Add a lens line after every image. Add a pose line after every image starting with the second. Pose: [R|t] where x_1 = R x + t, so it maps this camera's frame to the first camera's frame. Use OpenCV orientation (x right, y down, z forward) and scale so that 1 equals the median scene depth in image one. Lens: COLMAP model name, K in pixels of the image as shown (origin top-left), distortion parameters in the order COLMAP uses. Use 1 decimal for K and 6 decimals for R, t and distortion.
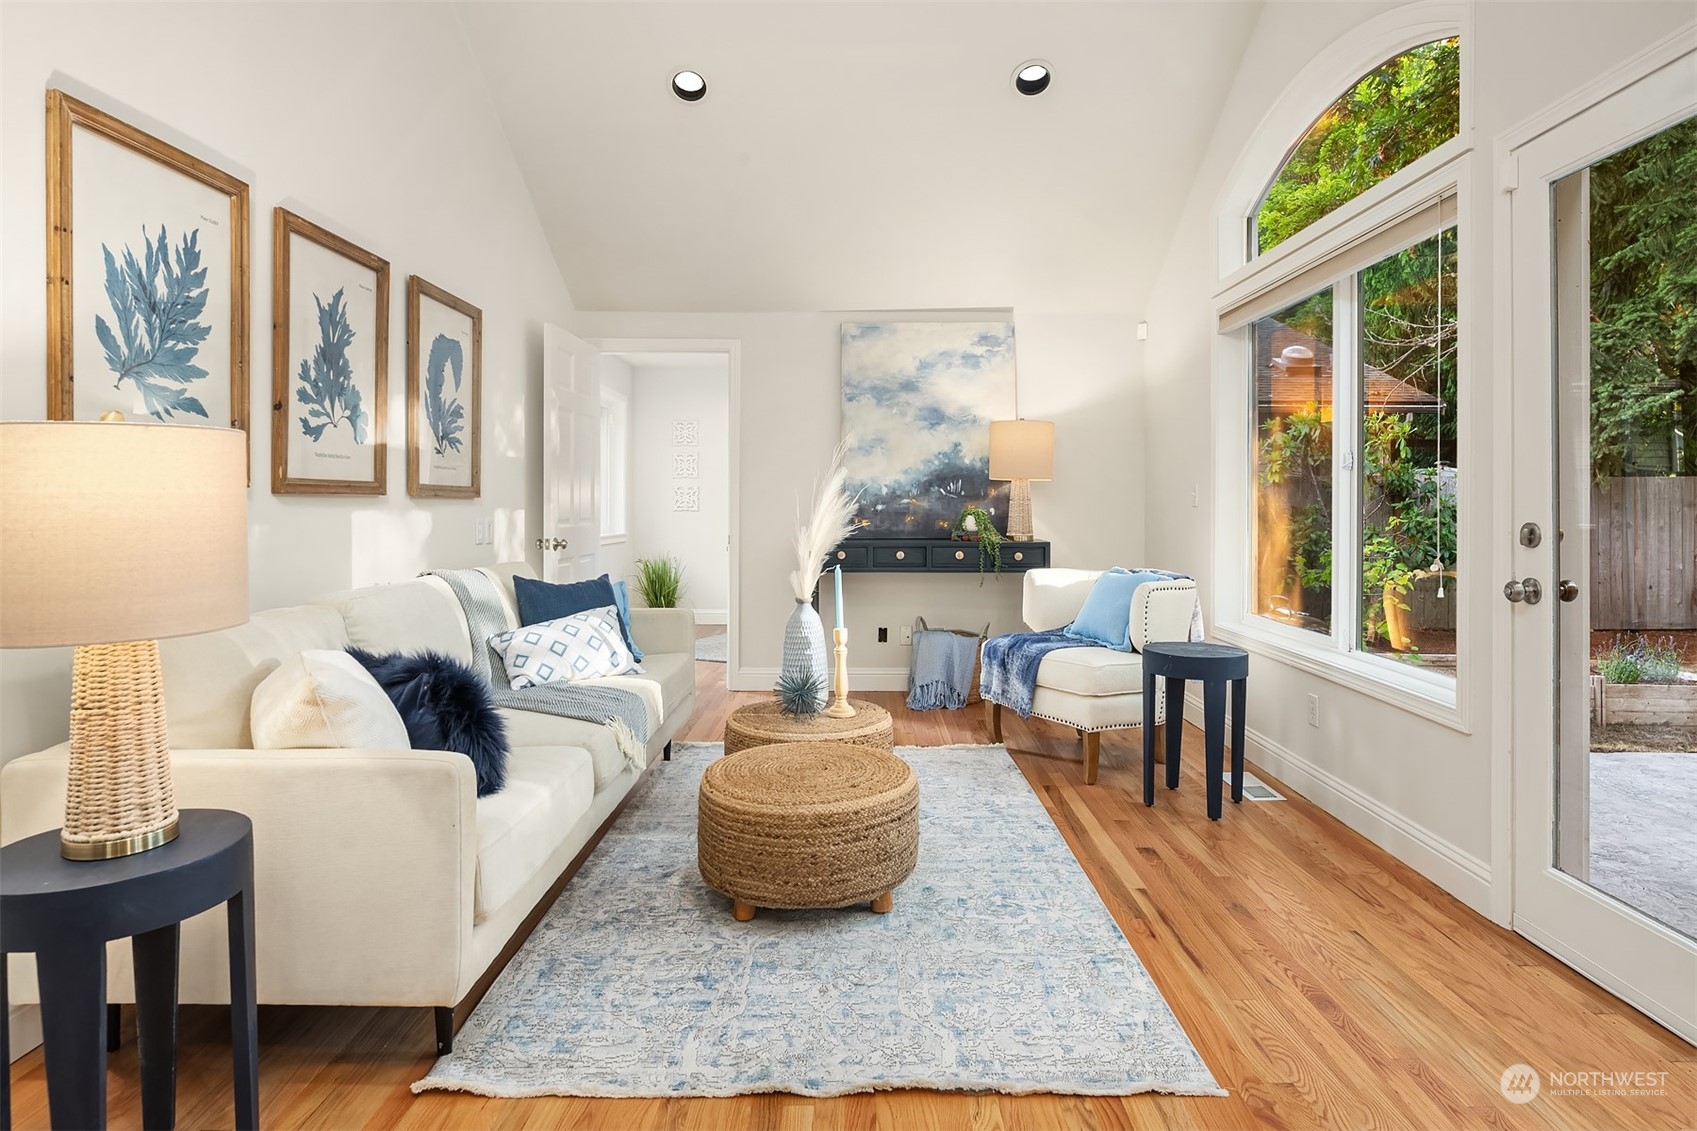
lens RADIAL K [[926.8, 0, 851.9], [0, 926.8, 507.1], [0, 0, 1]] dist [-0.000987, -0.000069]
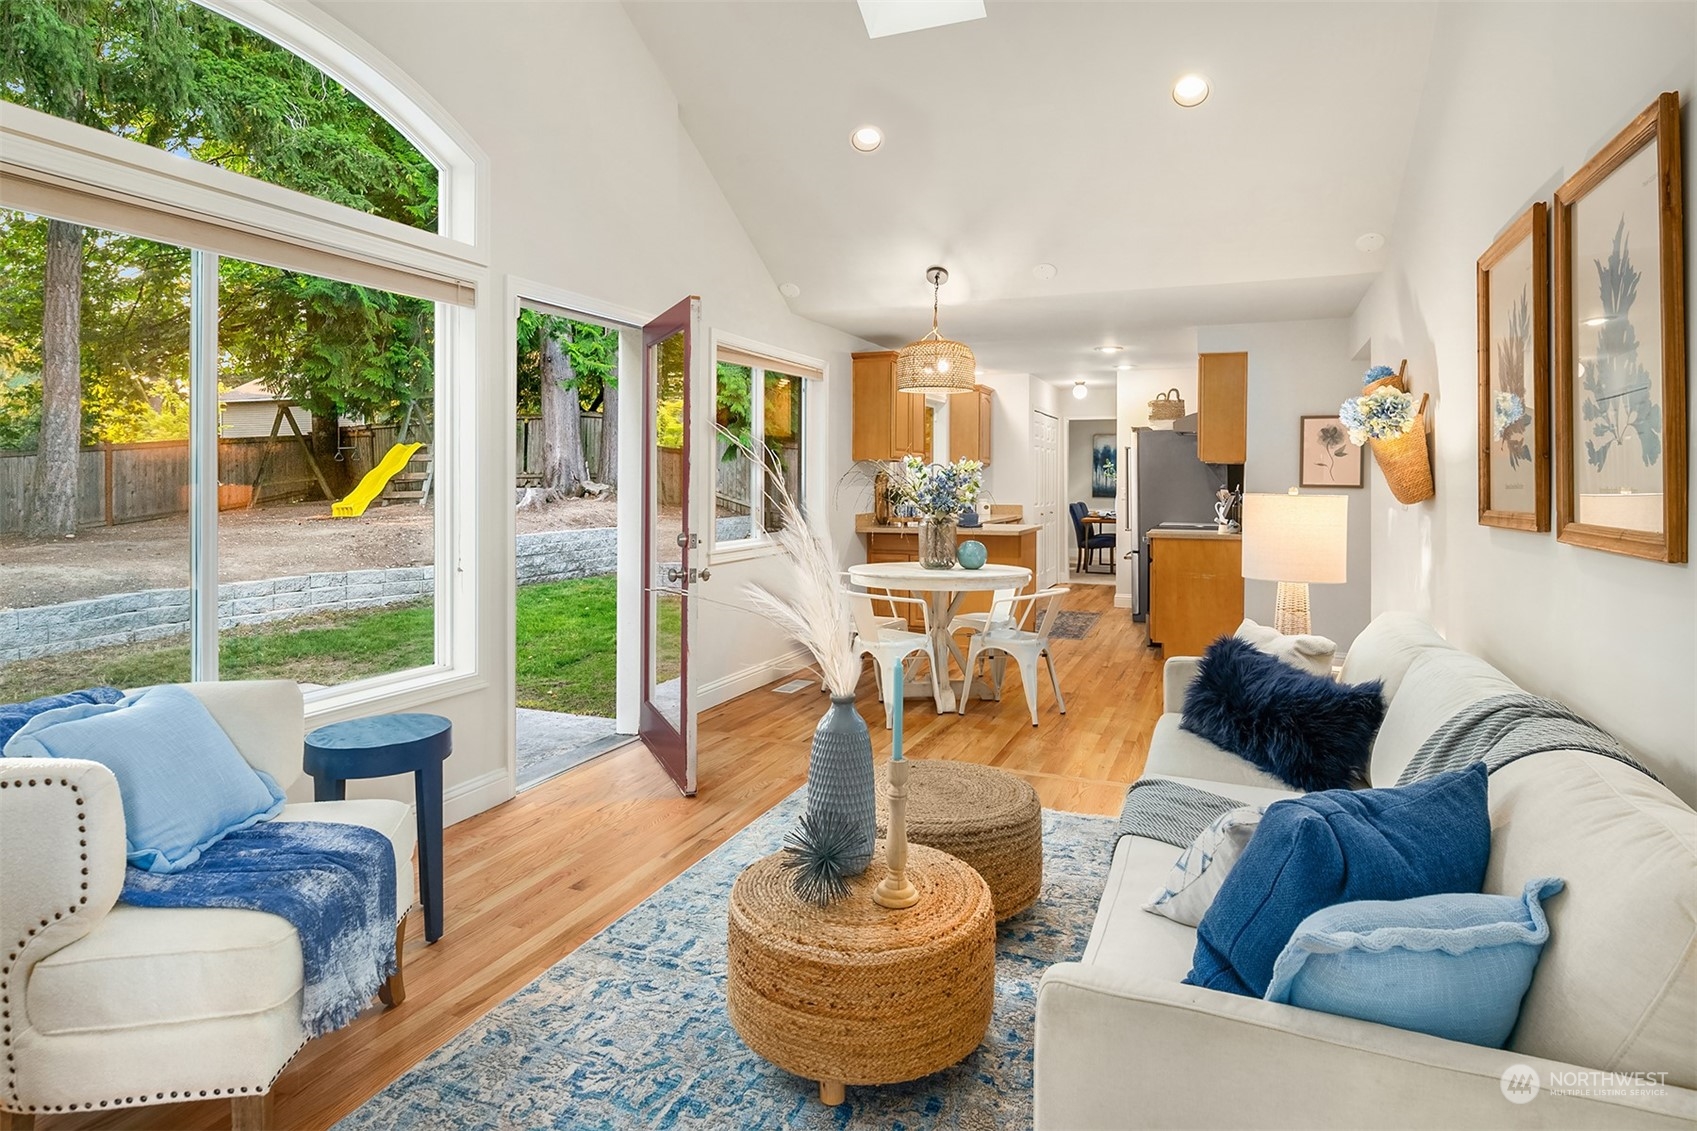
lens RADIAL K [[926.8, 0, 850.4], [0, 926.8, 483.3], [0, 0, 1]] dist [-0.000987, -0.000069]
pose [[-0.926803, -0.005305, 0.375511, -0.324998], [-0.003114, 0.999974, 0.006440, -0.065340], [-0.375536, 0.004799, -0.926795, 1.869799]]
